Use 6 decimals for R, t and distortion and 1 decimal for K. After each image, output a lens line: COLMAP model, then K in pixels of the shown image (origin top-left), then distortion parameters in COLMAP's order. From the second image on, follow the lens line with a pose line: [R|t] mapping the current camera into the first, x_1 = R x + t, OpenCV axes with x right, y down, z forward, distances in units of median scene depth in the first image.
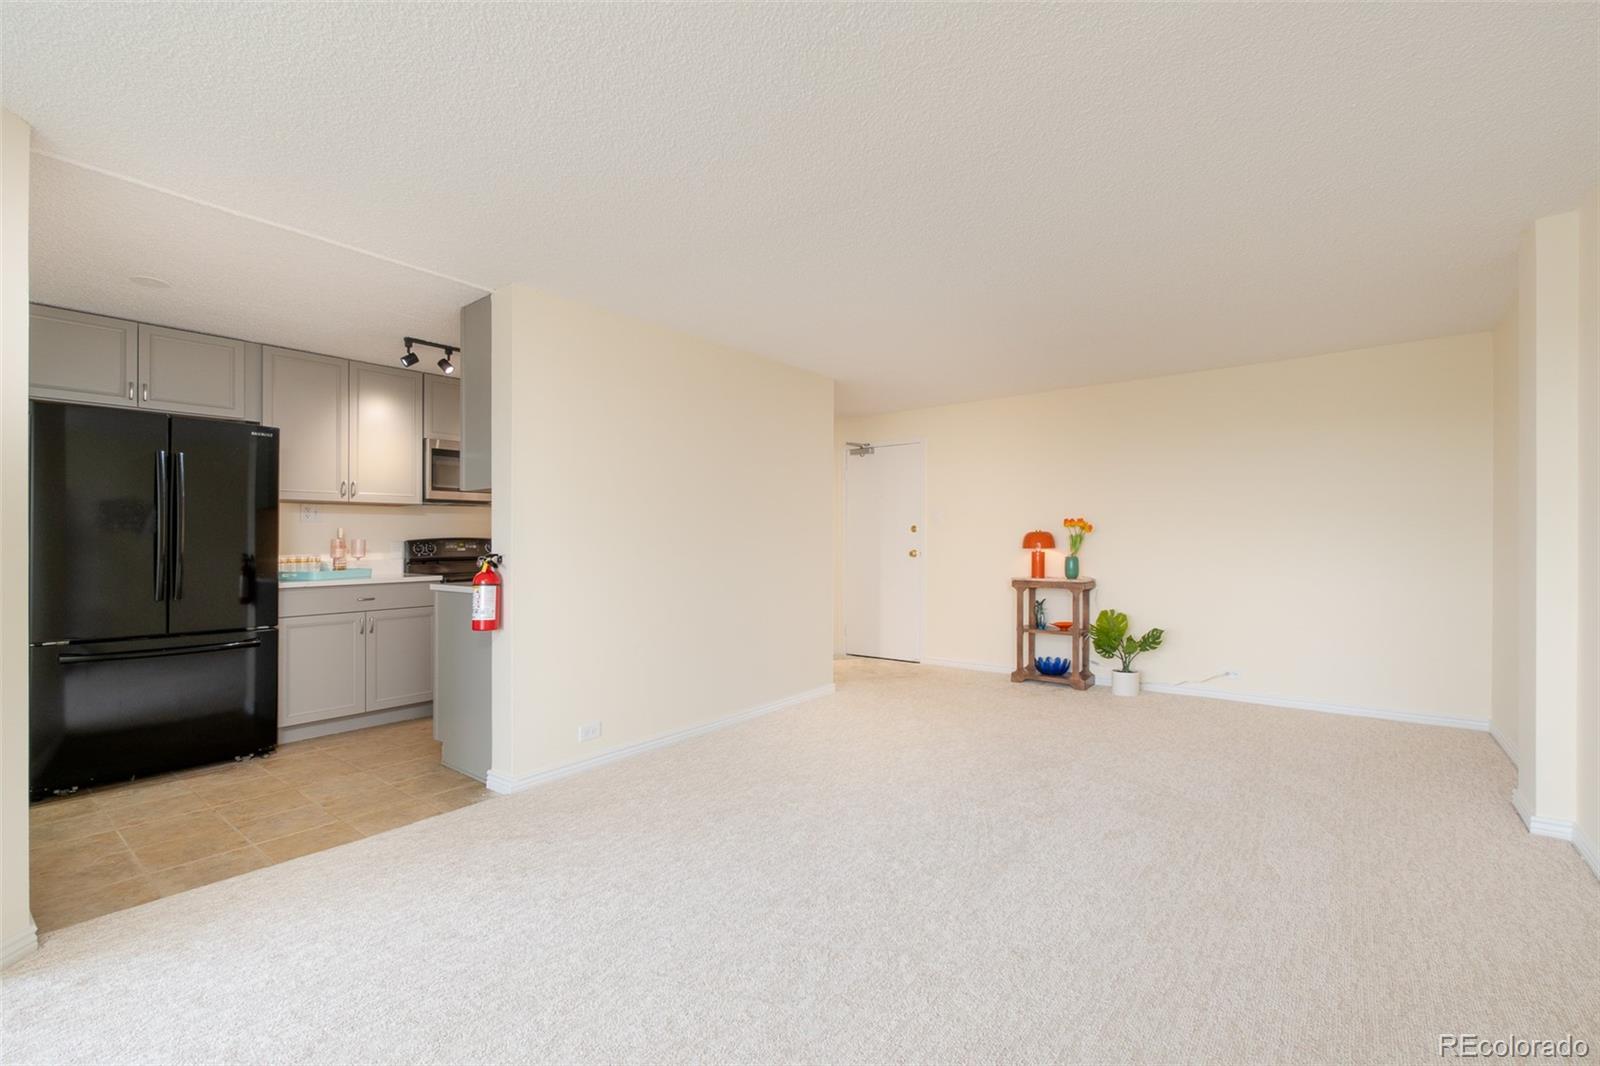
lens RADIAL K [[704.2, 0, 788.8], [0, 704.2, 535.5], [0, 0, 1]] dist [0.001893, 0.000574]
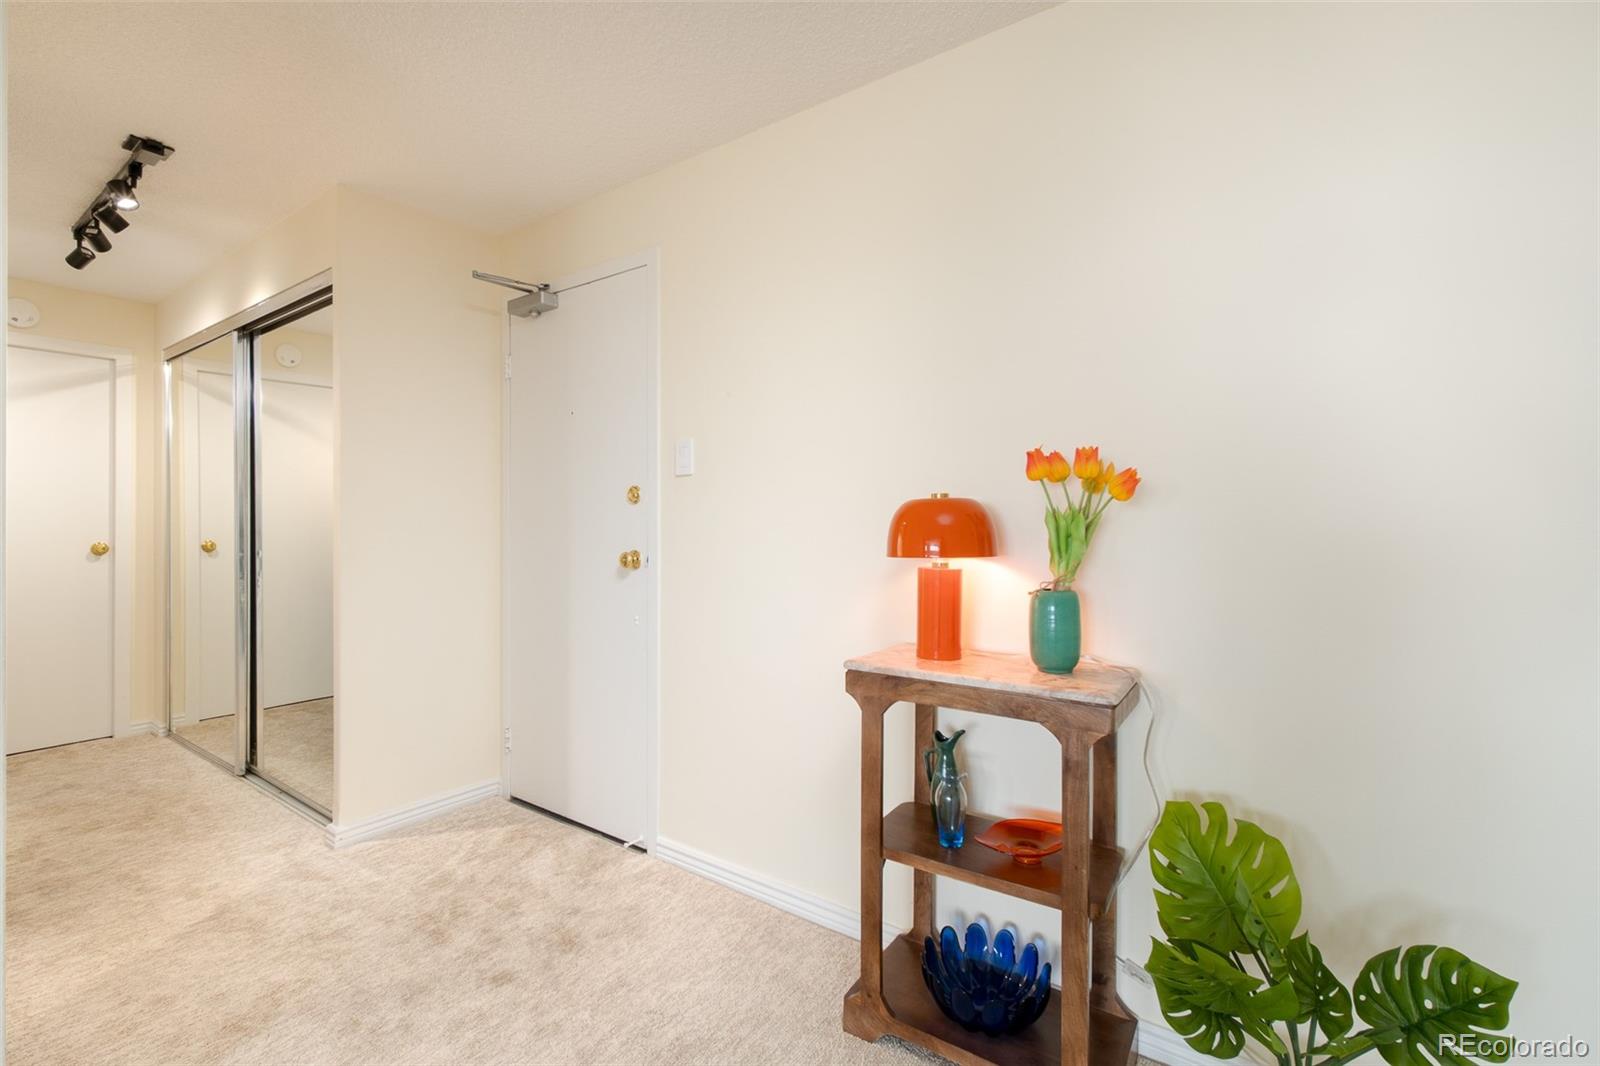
lens RADIAL K [[730.5, 0, 770.5], [0, 730.5, 513.8], [0, 0, 1]] dist [0.004948, 0.000644]
pose [[0.999805, -0.005343, 0.019026, 0.284964], [0.005190, 0.999954, 0.008080, -0.002156], [-0.019068, -0.007980, 0.999786, 0.716483]]
